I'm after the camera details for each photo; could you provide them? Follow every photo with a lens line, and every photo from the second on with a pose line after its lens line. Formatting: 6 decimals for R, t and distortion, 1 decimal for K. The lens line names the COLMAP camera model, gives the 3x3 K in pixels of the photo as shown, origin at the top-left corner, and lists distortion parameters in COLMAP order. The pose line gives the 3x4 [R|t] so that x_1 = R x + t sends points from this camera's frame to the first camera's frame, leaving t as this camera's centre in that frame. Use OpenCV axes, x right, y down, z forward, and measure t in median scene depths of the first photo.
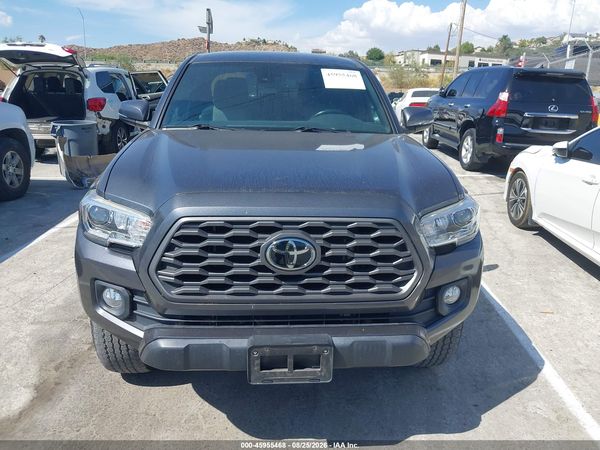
lens RADIAL K [[495.5, 0, 303.1], [0, 495.5, 215.5], [0, 0, 1]] dist [-0.002959, -0.000120]
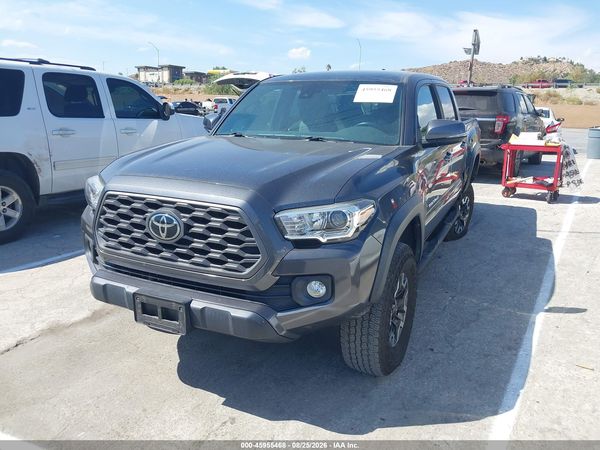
lens RADIAL K [[495.5, 0, 303.1], [0, 495.5, 215.5], [0, 0, 1]] dist [-0.002959, -0.000120]
pose [[0.860482, 0.101483, -0.499271, 0.689565], [-0.122749, 0.992389, -0.009841, 0.013859], [0.494472, 0.069753, 0.866390, 0.048177]]
